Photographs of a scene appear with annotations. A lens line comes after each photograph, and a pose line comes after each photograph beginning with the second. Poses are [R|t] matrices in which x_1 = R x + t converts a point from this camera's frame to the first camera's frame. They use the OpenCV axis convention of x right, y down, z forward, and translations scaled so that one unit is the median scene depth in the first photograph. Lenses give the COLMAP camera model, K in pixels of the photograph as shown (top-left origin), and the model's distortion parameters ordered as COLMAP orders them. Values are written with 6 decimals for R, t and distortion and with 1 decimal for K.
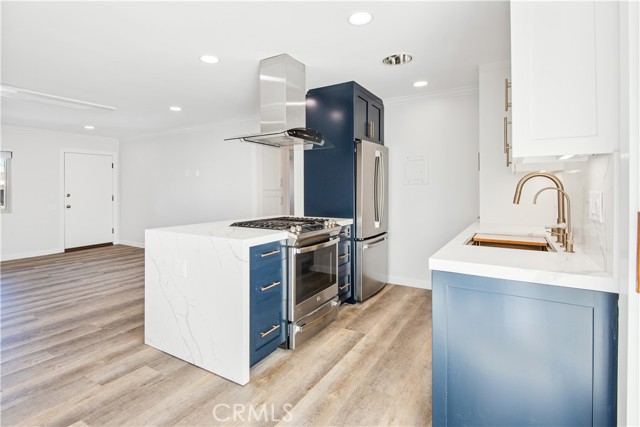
lens RADIAL K [[320.1, 0, 317.6], [0, 320.1, 190.2], [0, 0, 1]] dist [-0.001871, -0.001148]
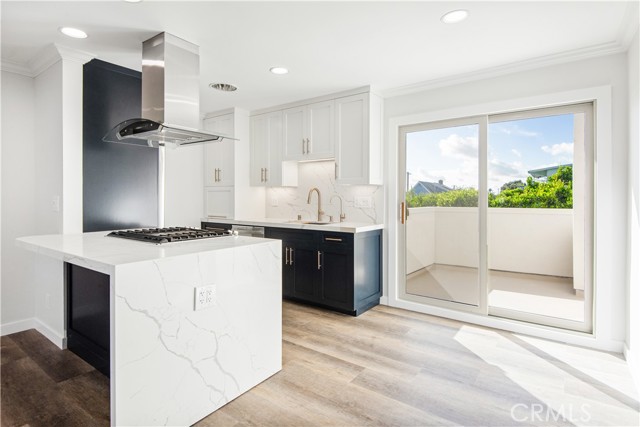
lens RADIAL K [[339.2, 0, 321.3], [0, 339.2, 196.7], [0, 0, 1]] dist [0.002580, -0.000537]
pose [[0.069939, -0.000378, 0.997551, -0.811221], [-0.003435, 0.999994, 0.000620, 0.003186], [-0.997545, -0.003470, 0.069937, 0.449482]]
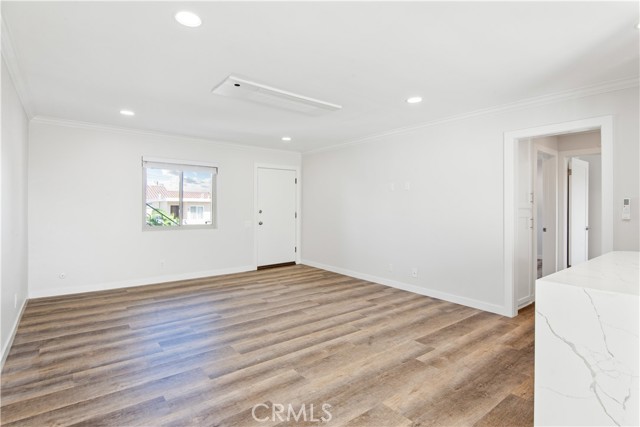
lens RADIAL K [[322.6, 0, 316.9], [0, 322.6, 206.7], [0, 0, 1]] dist [0.000857, -0.001984]
pose [[0.936680, 0.005088, -0.350150, -0.514905], [-0.005629, 0.999984, -0.000528, 0.001395], [0.350142, 0.002466, 0.936694, 0.263957]]
